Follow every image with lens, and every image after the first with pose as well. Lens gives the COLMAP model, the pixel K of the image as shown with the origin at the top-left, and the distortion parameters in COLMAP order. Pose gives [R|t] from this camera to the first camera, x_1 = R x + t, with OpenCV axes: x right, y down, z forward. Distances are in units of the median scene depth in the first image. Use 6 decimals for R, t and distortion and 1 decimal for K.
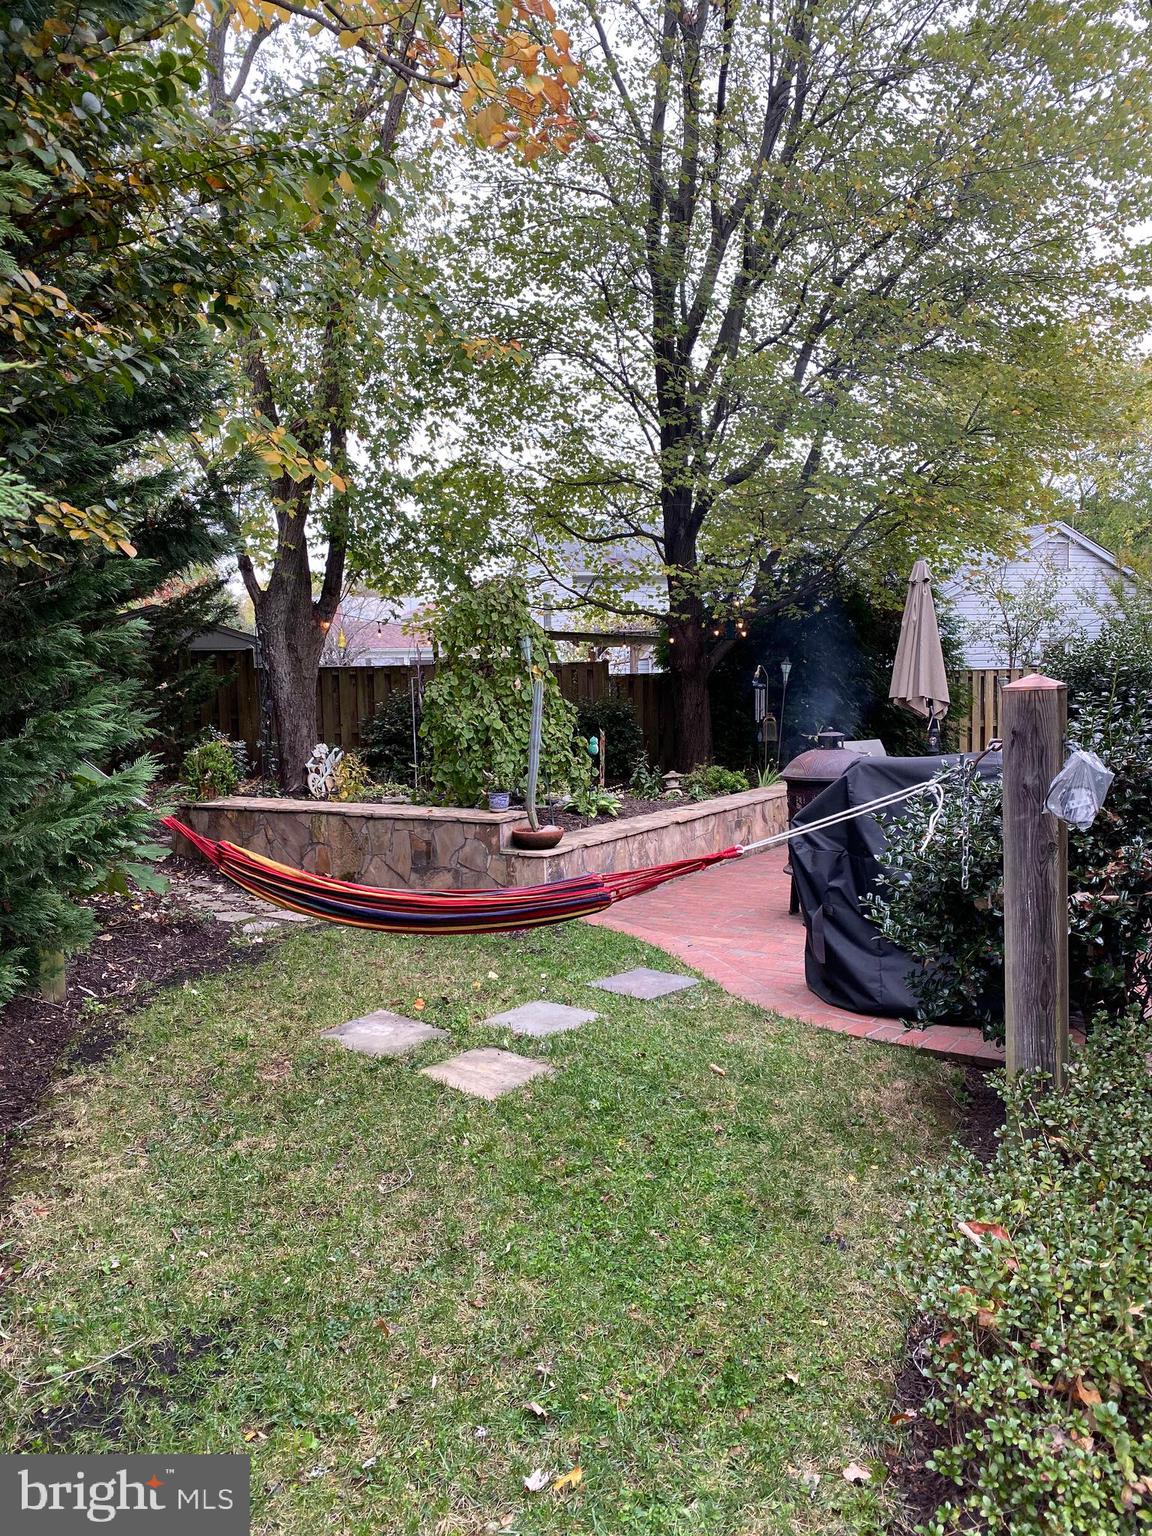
lens RADIAL K [[1267.0, 0, 576.0], [0, 1267.0, 768.0], [0, 0, 1]] dist [0.232302, -0.646853]
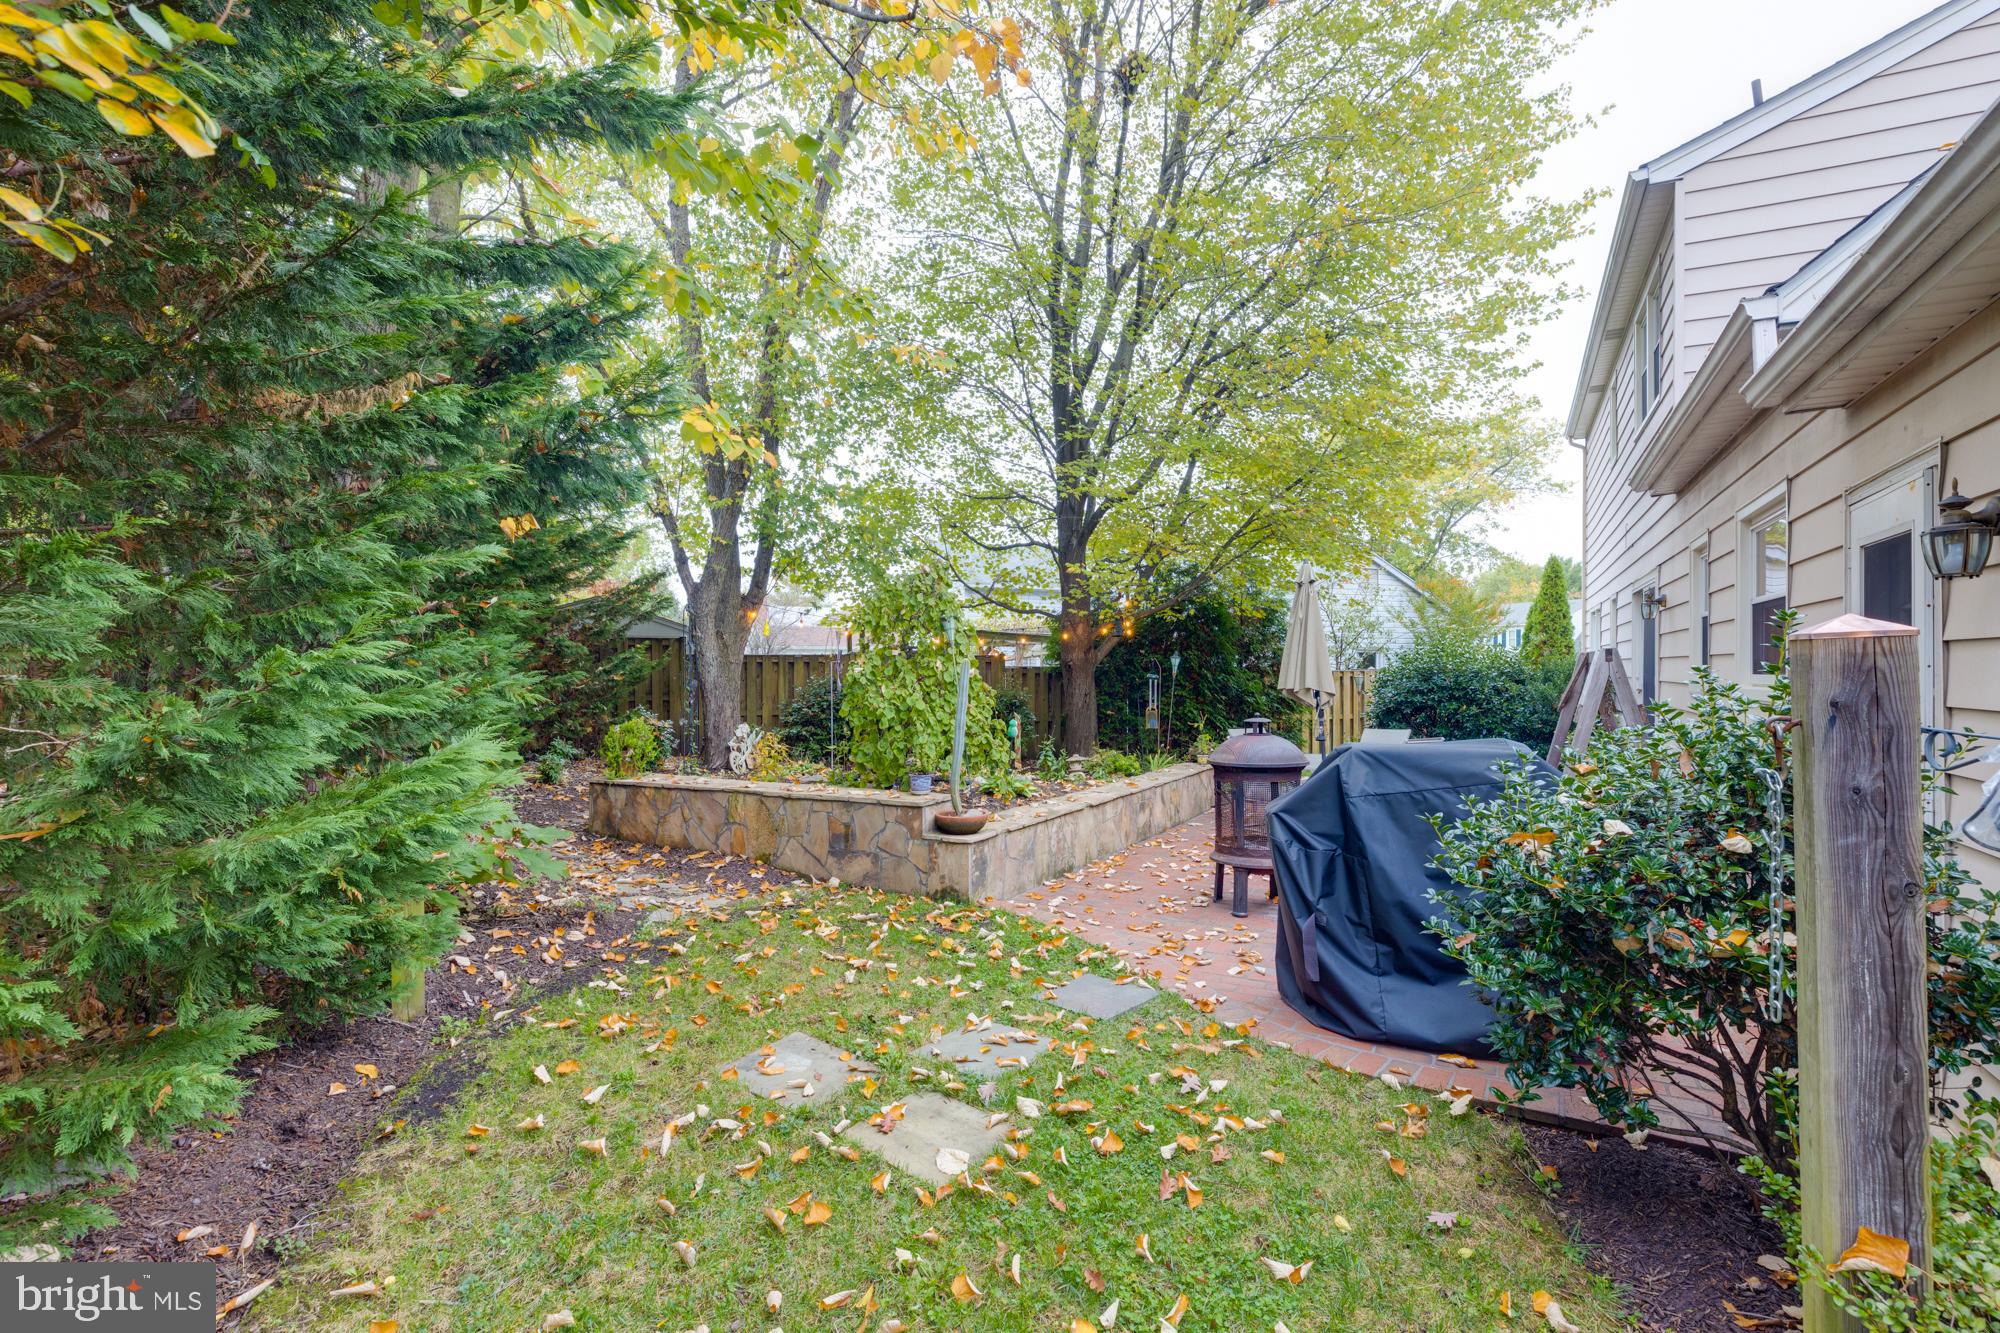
lens RADIAL K [[975.4, 0, 1000.0], [0, 975.4, 666.5], [0, 0, 1]] dist [-0.000871, -0.000003]
pose [[0.998381, 0.019243, 0.053521, -0.029070], [-0.014597, 0.996198, -0.085891, 0.000156], [-0.054970, 0.084971, 0.994866, 0.168487]]
